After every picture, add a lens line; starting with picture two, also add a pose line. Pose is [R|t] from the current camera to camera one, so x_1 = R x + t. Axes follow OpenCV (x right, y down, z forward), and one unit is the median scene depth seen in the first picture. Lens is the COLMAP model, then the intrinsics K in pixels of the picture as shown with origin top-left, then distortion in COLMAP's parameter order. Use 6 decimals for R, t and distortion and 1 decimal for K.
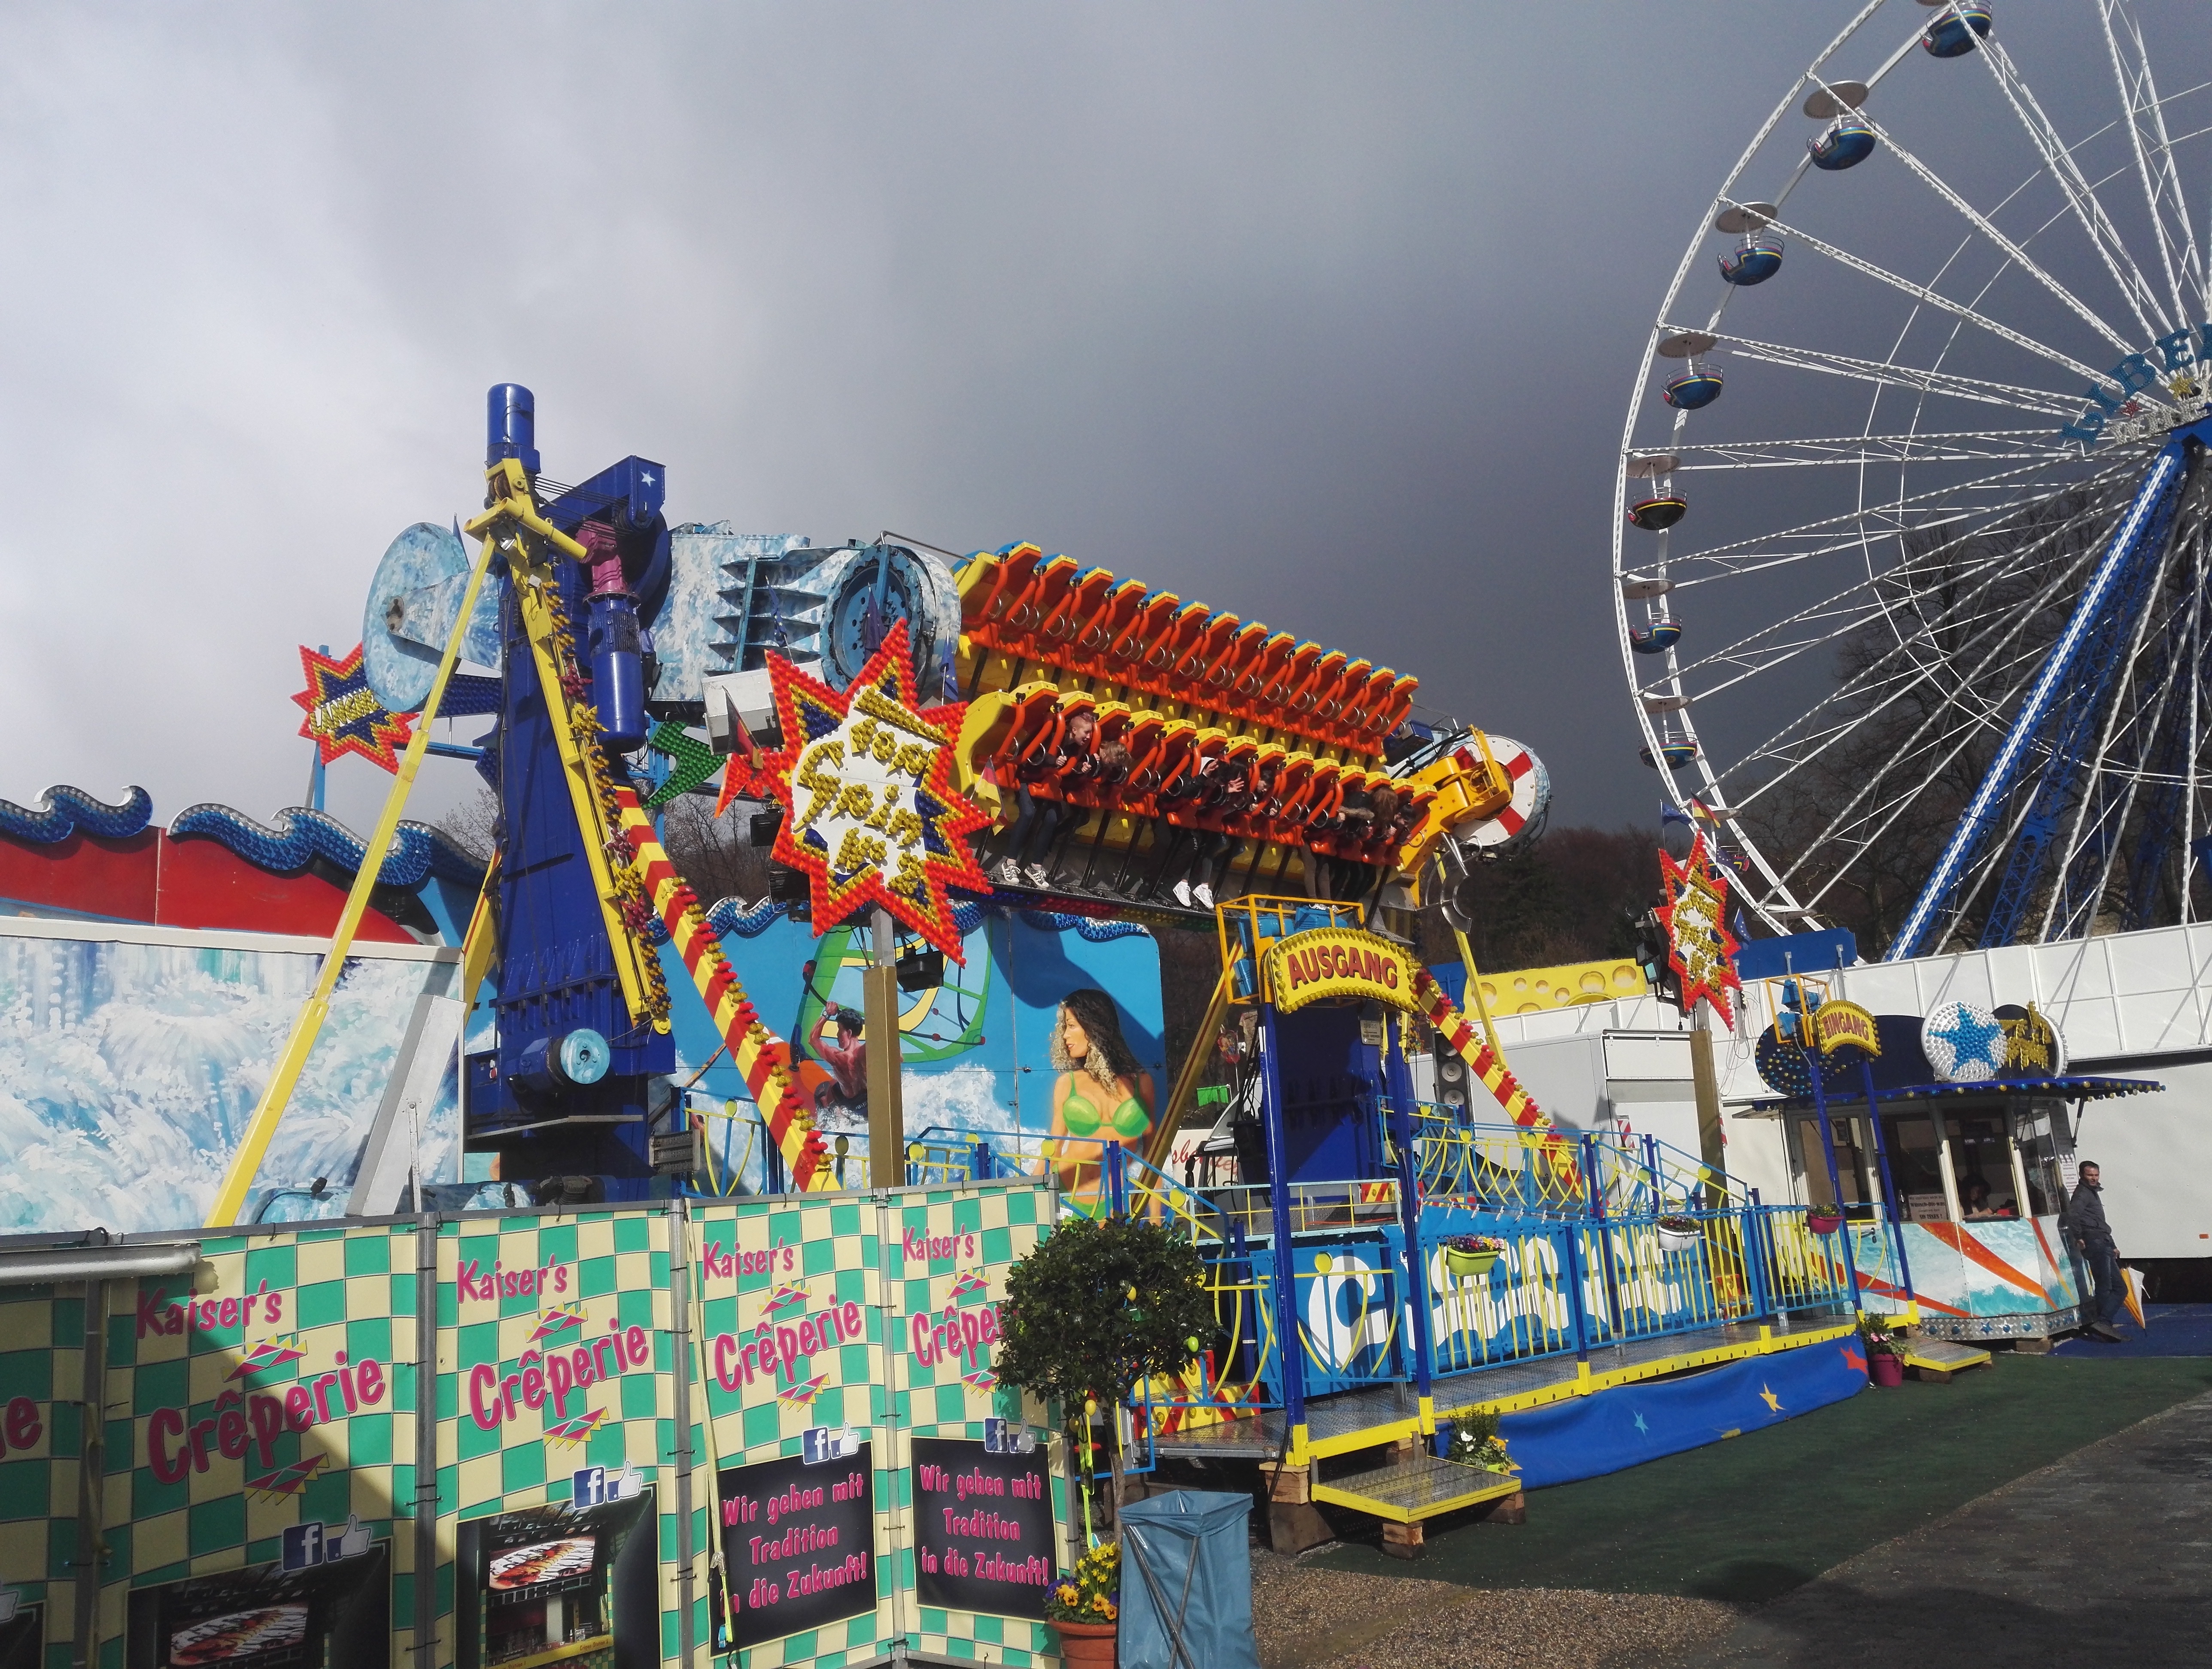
lens RADIAL K [[1759.9, 0, 1140.3], [0, 1759.9, 842.8], [0, 0, 1]] dist [0.054061, 0.003001]
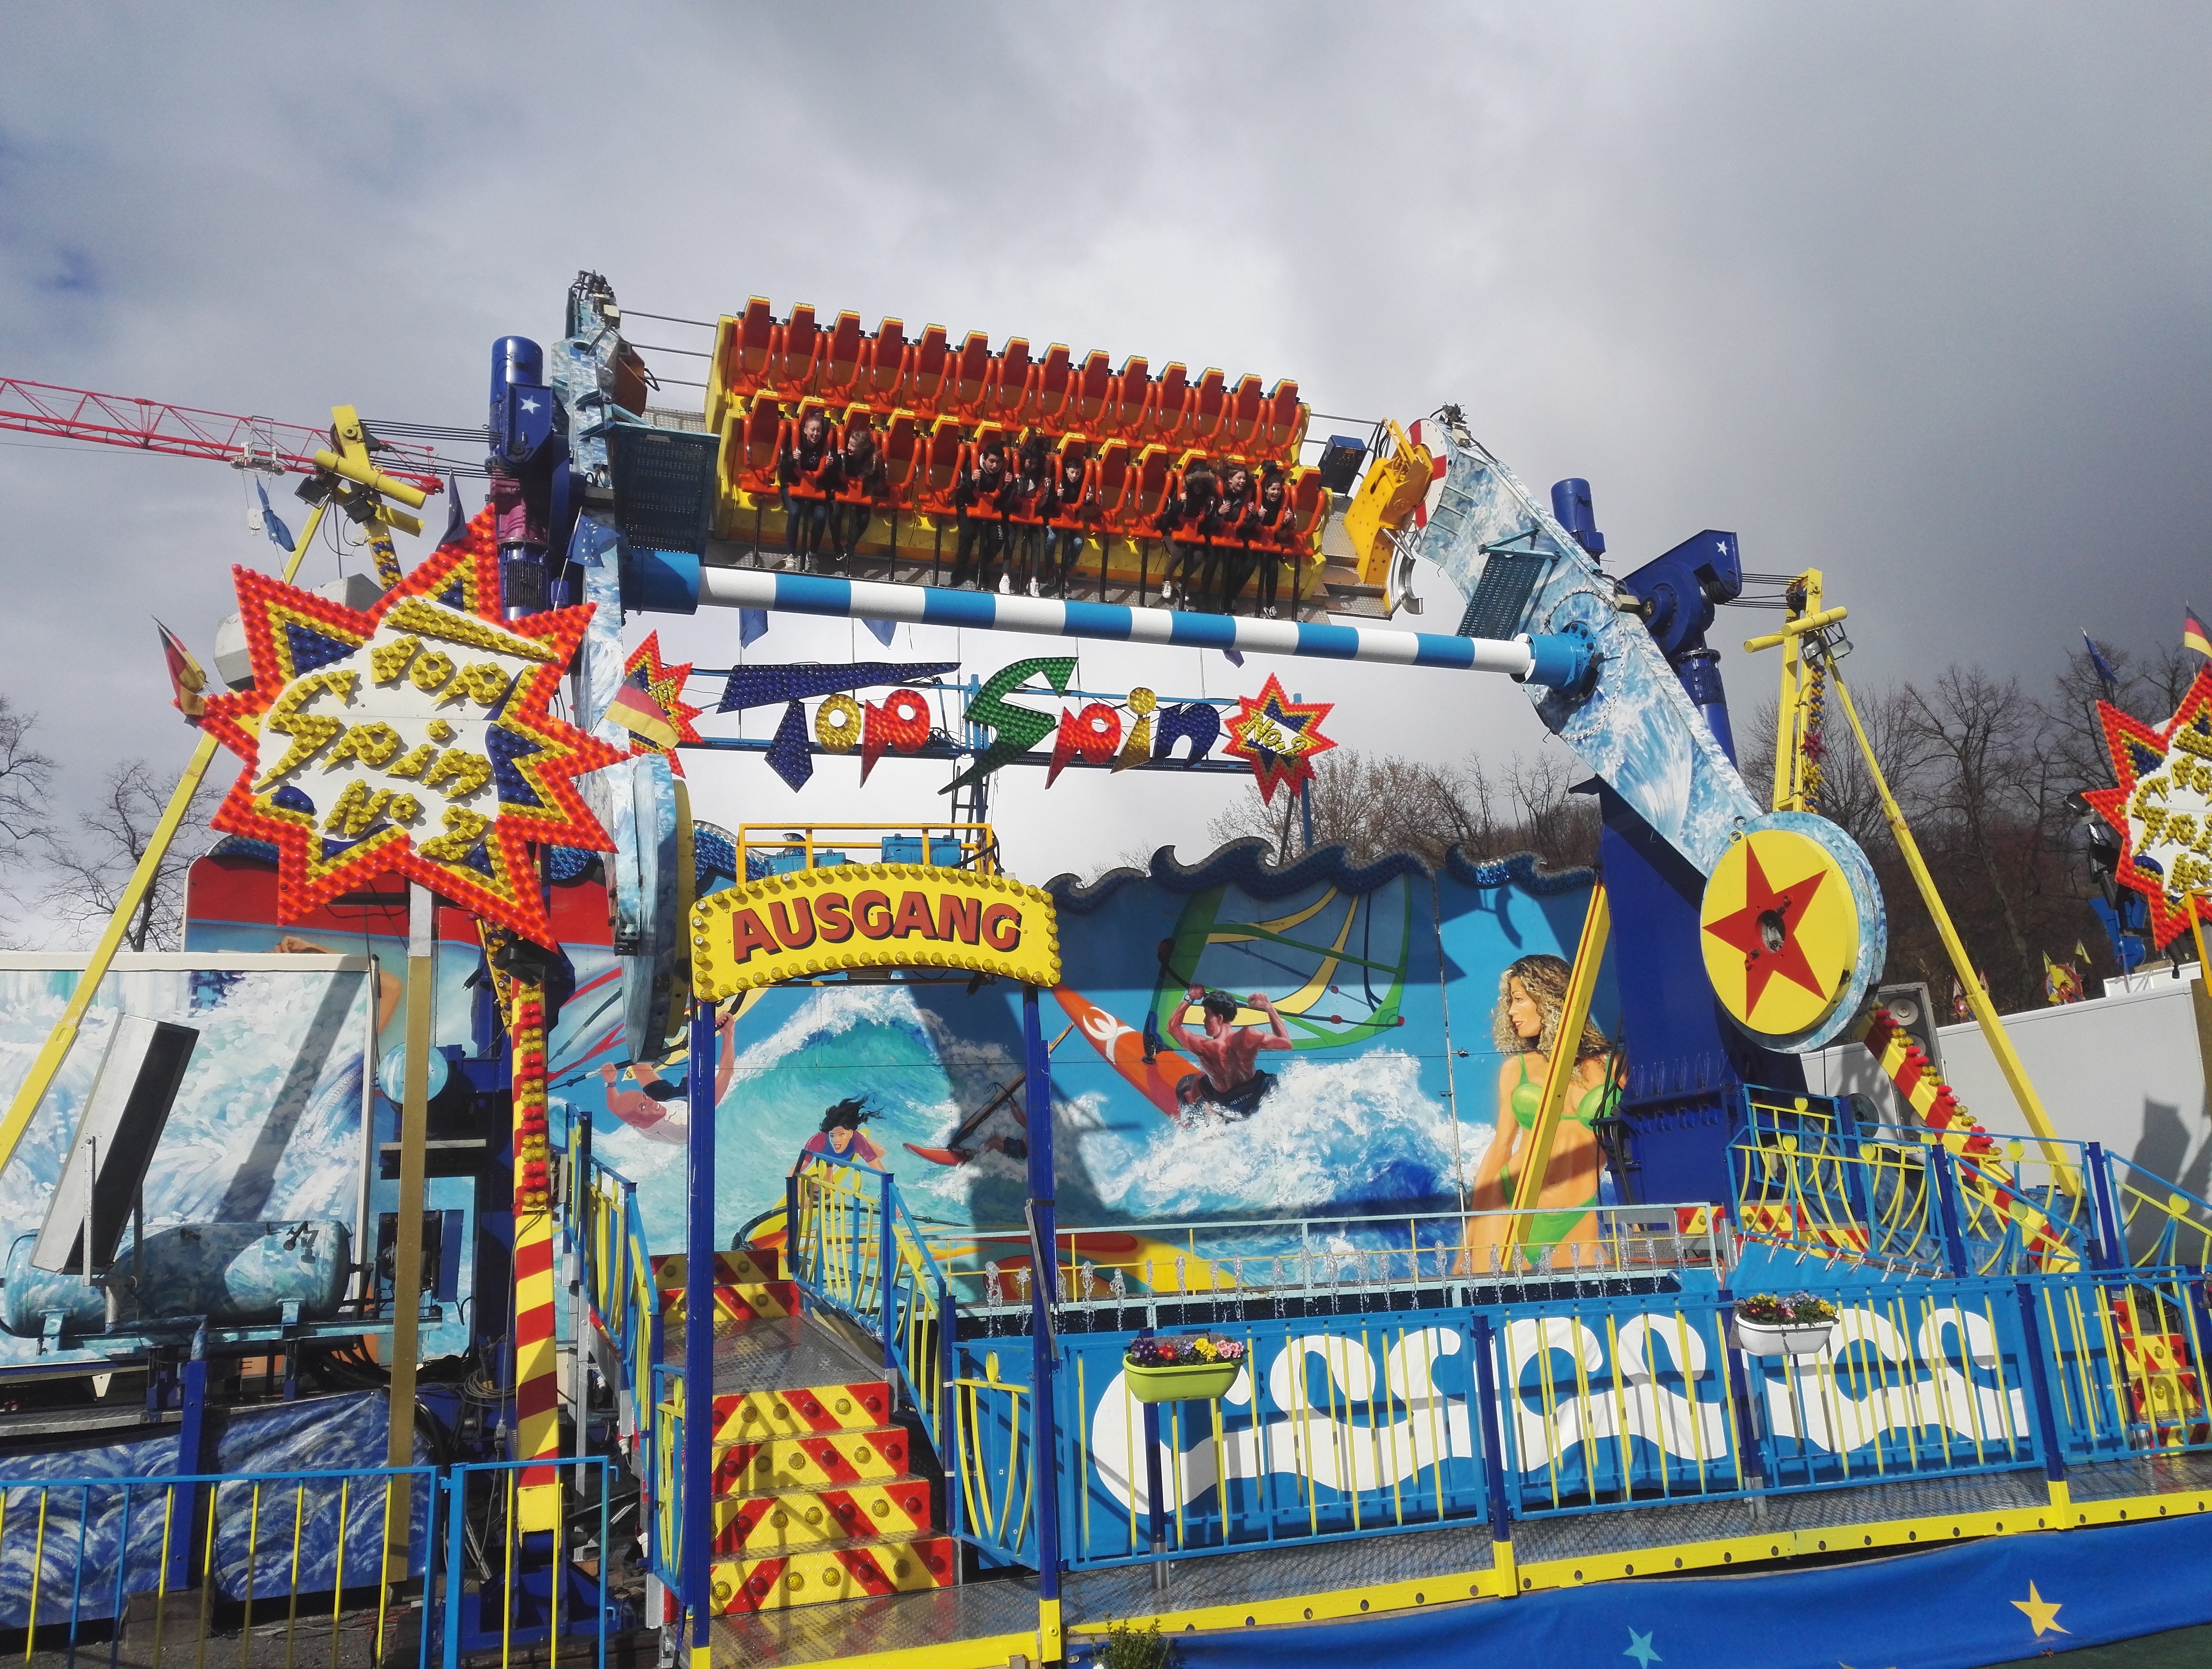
lens RADIAL K [[1788.6, 0, 1148.9], [0, 1788.6, 840.3], [0, 0, 1]] dist [0.029741, 0.068807]
pose [[0.893250, -0.078977, -0.442569, 0.291155], [0.085046, 0.996358, -0.006152, 0.030658], [0.441443, -0.032144, 0.896713, 0.263912]]
